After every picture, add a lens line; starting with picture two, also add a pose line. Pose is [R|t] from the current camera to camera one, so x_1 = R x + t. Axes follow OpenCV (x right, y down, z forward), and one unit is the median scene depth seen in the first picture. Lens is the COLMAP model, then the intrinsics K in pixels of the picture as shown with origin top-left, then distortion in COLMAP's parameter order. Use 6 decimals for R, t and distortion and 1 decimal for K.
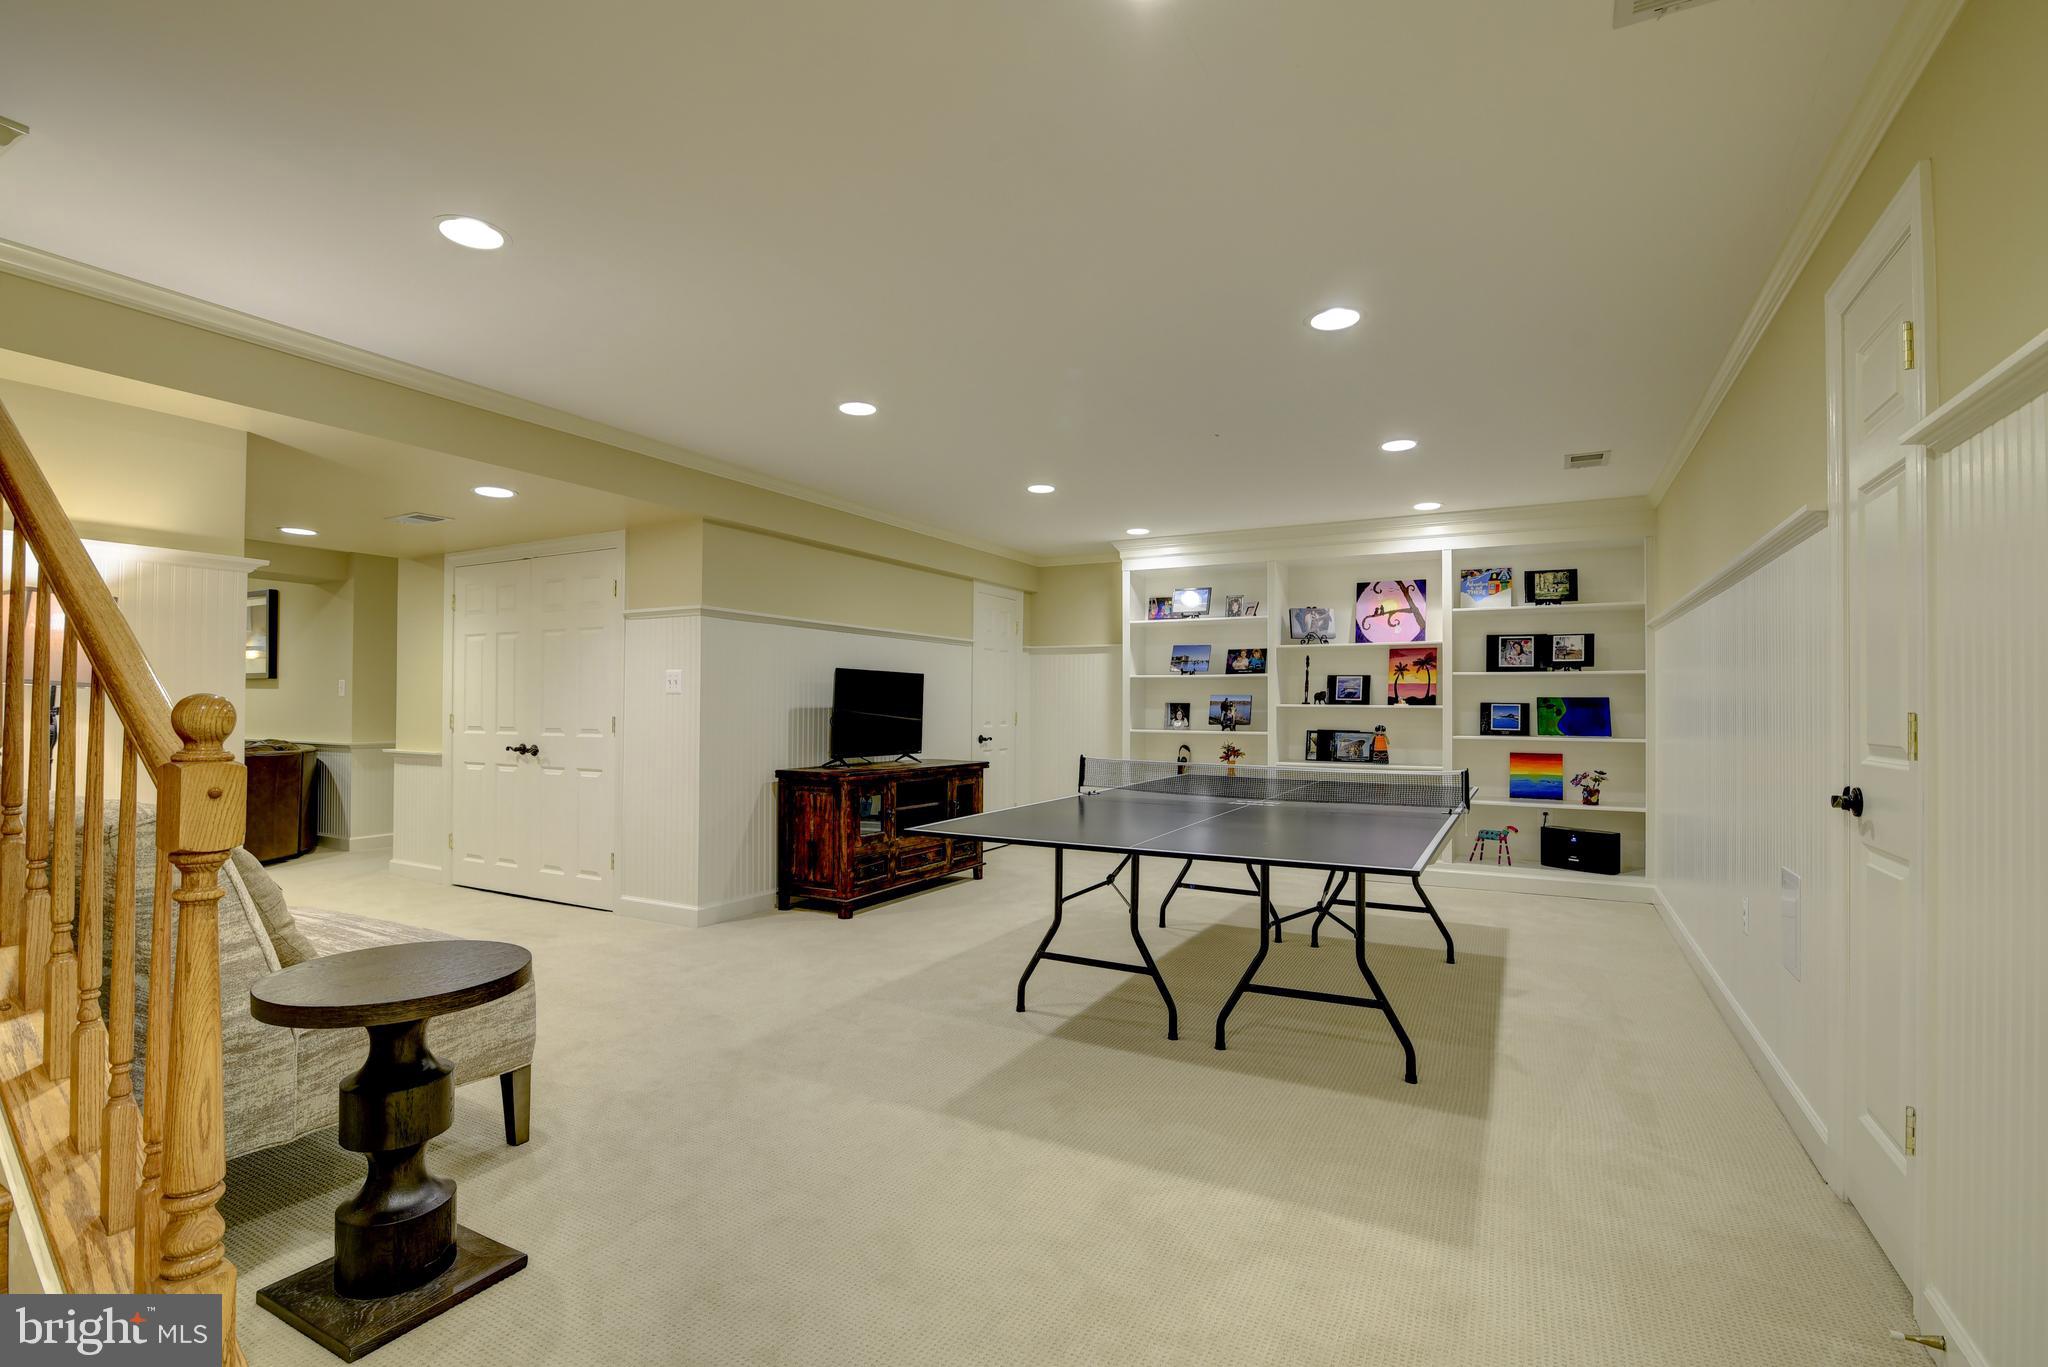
lens RADIAL K [[934.3, 0, 1024.8], [0, 934.3, 691.7], [0, 0, 1]] dist [-0.019836, 0.000818]
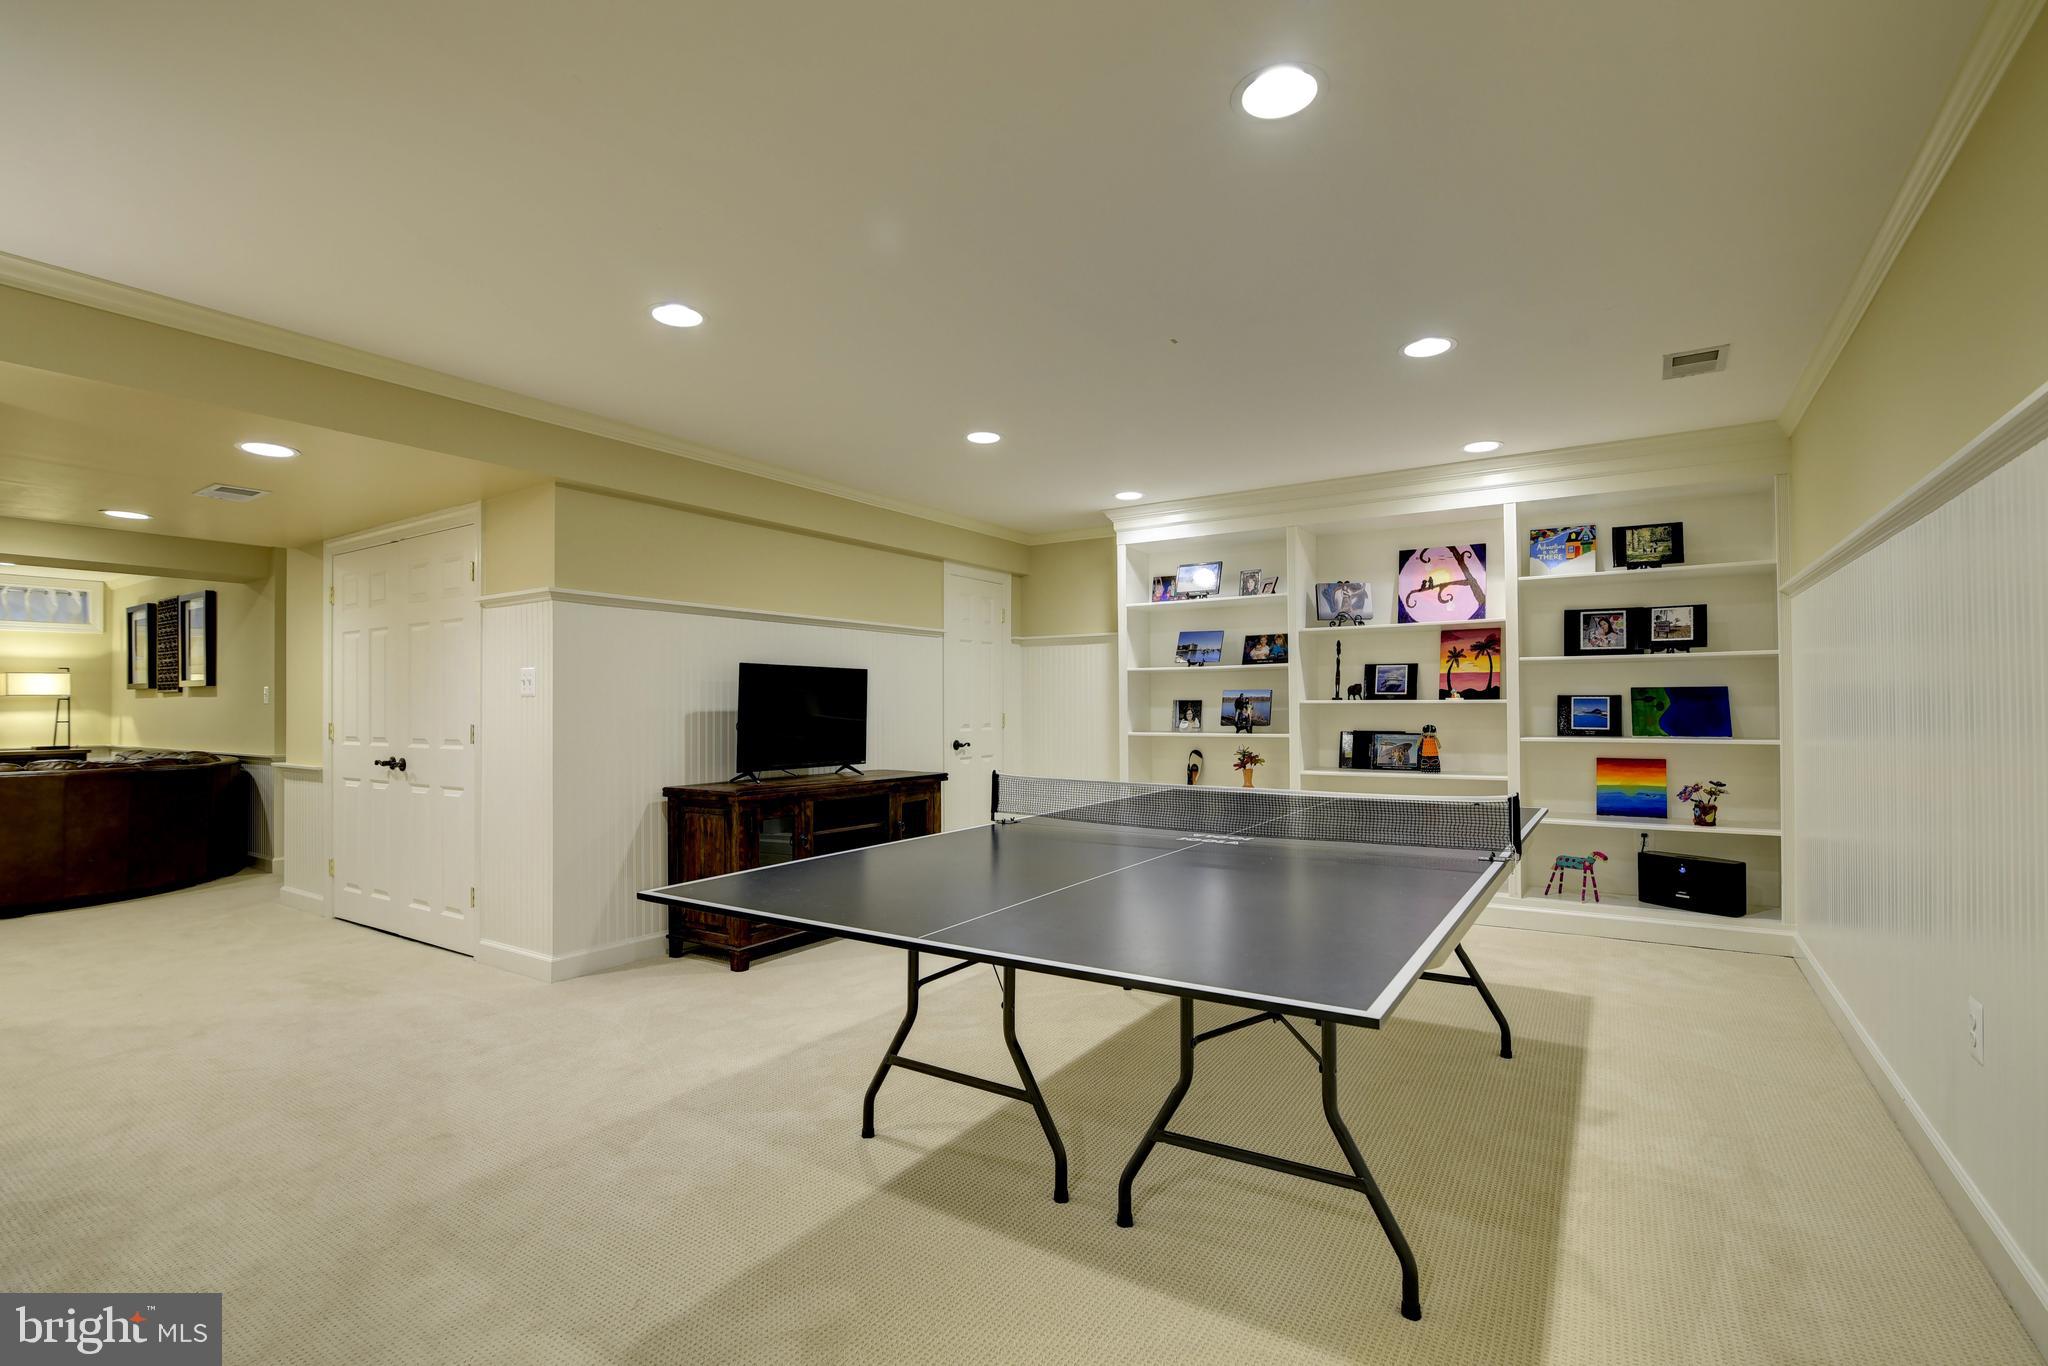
lens RADIAL K [[934.3, 0, 1024.8], [0, 934.3, 691.2], [0, 0, 1]] dist [-0.019836, 0.000818]
pose [[0.996725, -0.012797, -0.079849, 0.100612], [0.012803, 0.999918, -0.000439, 0.002861], [0.079848, -0.000585, 0.996807, 0.173838]]
